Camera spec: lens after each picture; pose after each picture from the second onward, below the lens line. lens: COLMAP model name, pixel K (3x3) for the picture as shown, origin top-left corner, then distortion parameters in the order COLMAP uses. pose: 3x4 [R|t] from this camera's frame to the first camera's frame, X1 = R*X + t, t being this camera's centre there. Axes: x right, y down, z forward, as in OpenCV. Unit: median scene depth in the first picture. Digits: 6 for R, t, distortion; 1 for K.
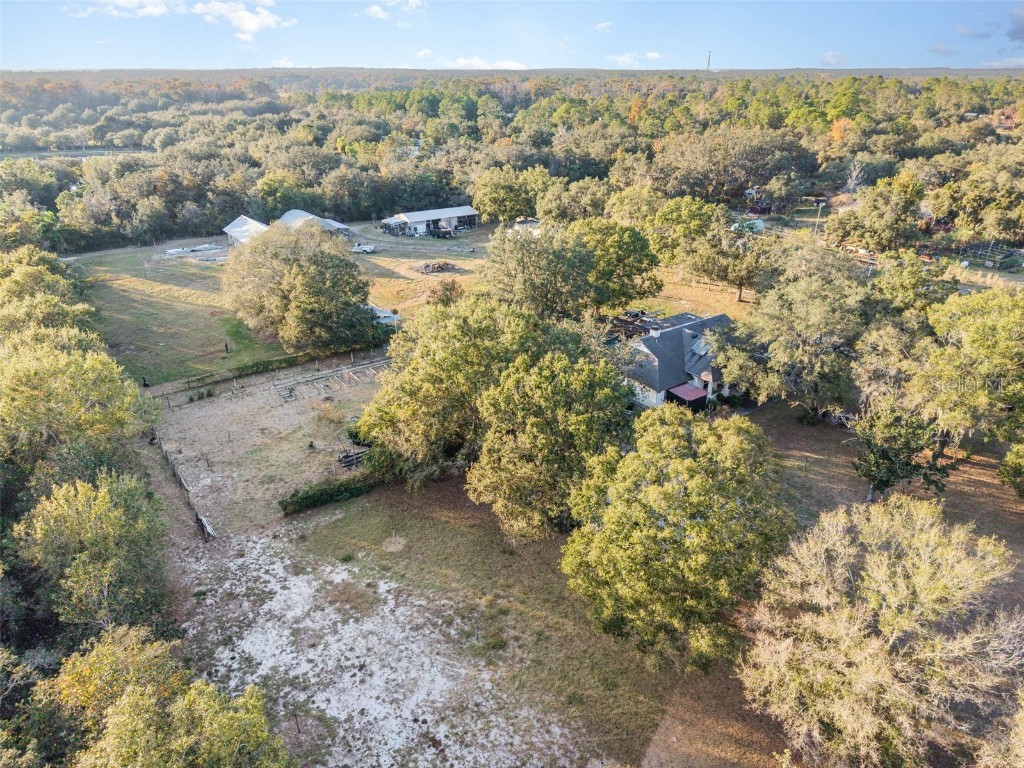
lens RADIAL K [[697.7, 0, 515.0], [0, 697.7, 382.4], [0, 0, 1]] dist [0.010692, -0.015559]
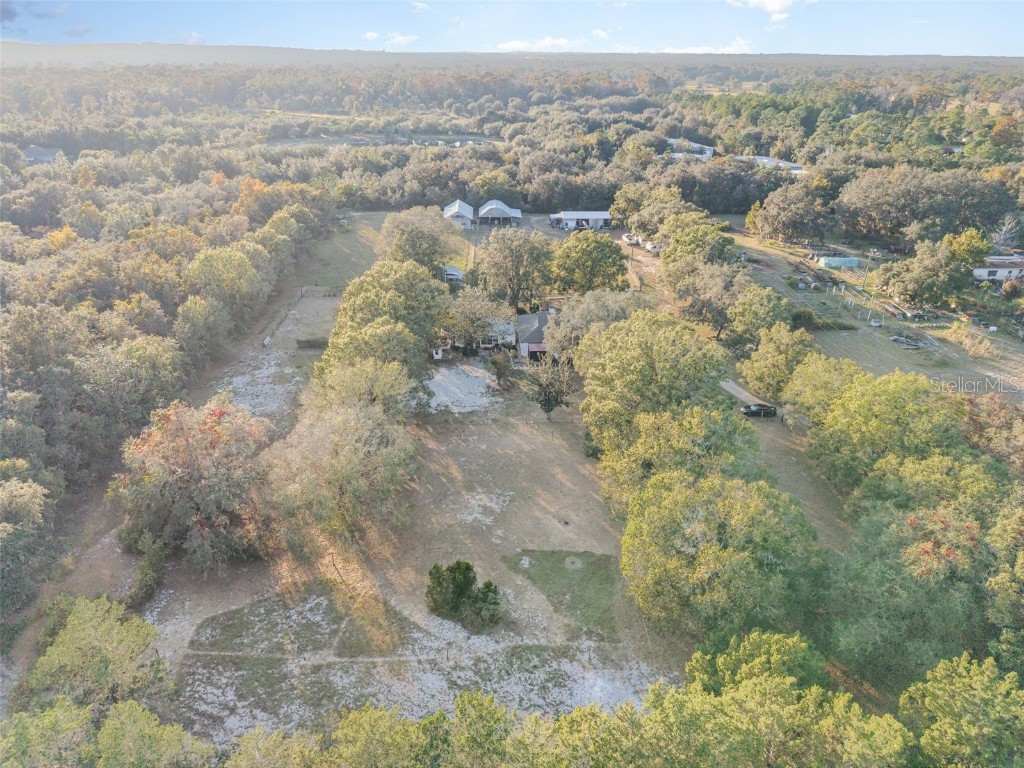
lens RADIAL K [[697.7, 0, 512.9], [0, 697.7, 386.8], [0, 0, 1]] dist [0.010692, -0.015559]
pose [[0.833504, 0.247642, -0.493908, 0.524233], [-0.235730, 0.967874, 0.087475, -0.011110], [0.499703, 0.043518, 0.865103, -0.201155]]
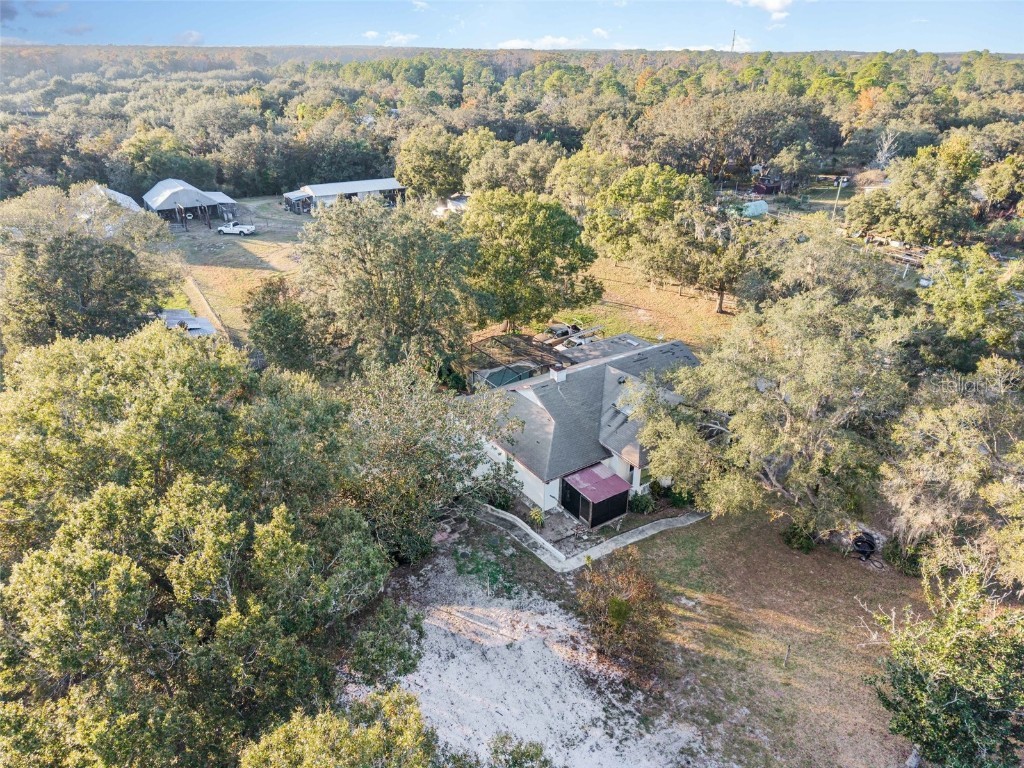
lens RADIAL K [[697.7, 0, 513.6], [0, 697.7, 380.8], [0, 0, 1]] dist [0.010692, -0.015559]
pose [[0.999474, 0.021314, -0.024429, 0.100129], [-0.020801, 0.999562, 0.021057, -0.043777], [0.024867, -0.020538, 0.999480, 0.217074]]
